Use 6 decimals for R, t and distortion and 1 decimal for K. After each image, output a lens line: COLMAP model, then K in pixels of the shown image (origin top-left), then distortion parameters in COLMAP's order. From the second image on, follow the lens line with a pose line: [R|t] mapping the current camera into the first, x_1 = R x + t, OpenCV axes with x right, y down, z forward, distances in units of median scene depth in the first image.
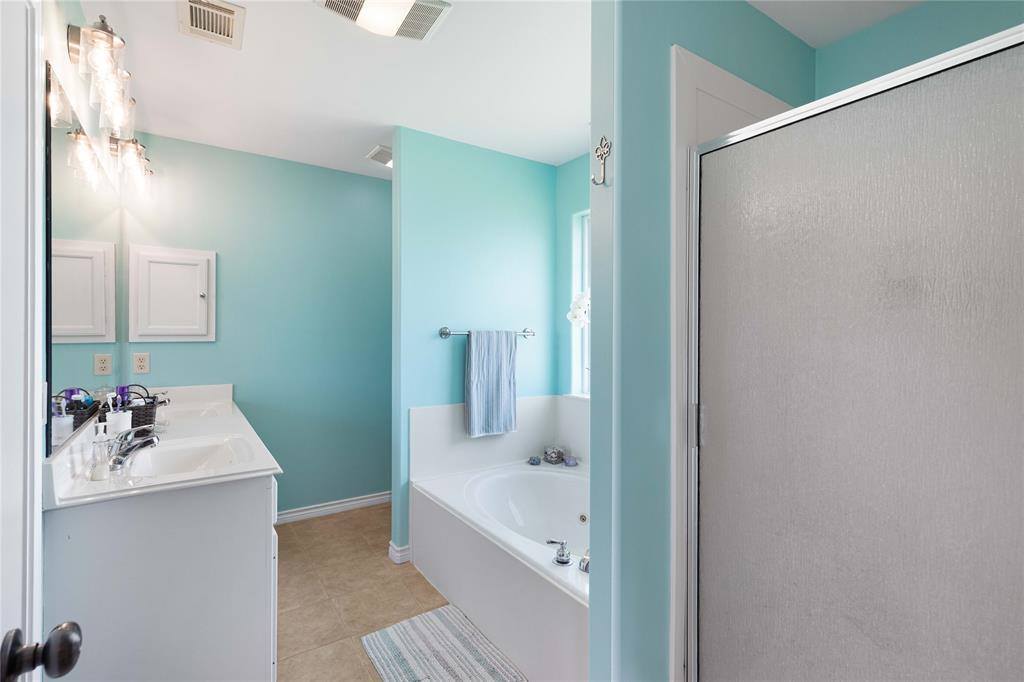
lens RADIAL K [[475.7, 0, 514.8], [0, 475.7, 334.8], [0, 0, 1]] dist [0.005548, 0.000455]
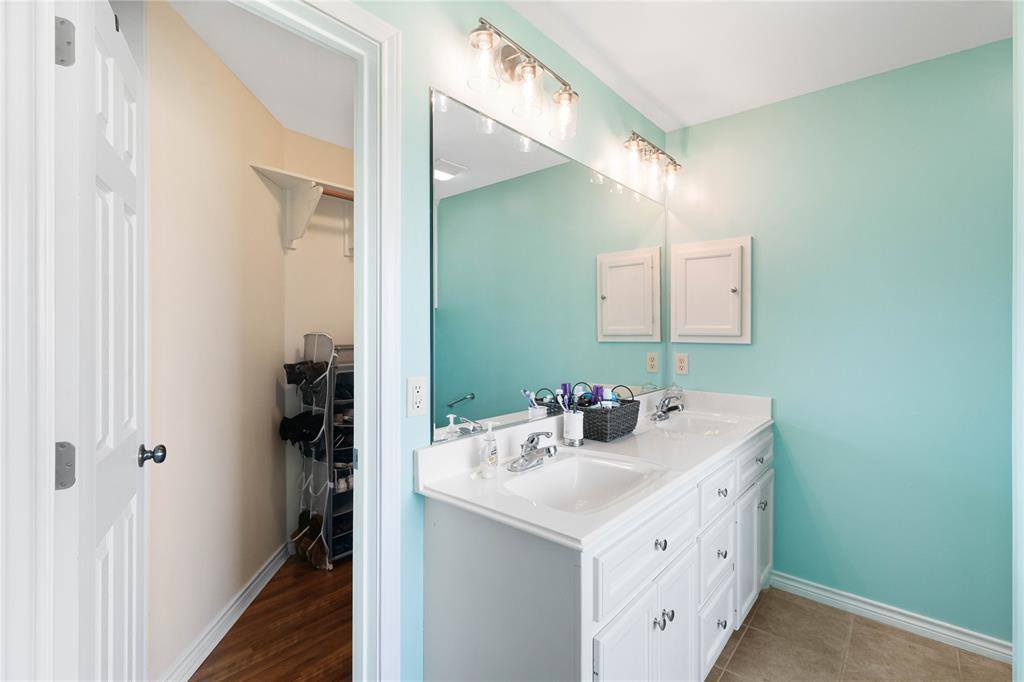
lens RADIAL K [[475.7, 0, 500.5], [0, 475.7, 328.7], [0, 0, 1]] dist [0.005548, 0.000455]
pose [[0.255593, -0.003240, -0.966779, 0.069281], [-0.011179, 0.999918, -0.006307, -0.002755], [0.966720, 0.012419, 0.255536, 0.392709]]
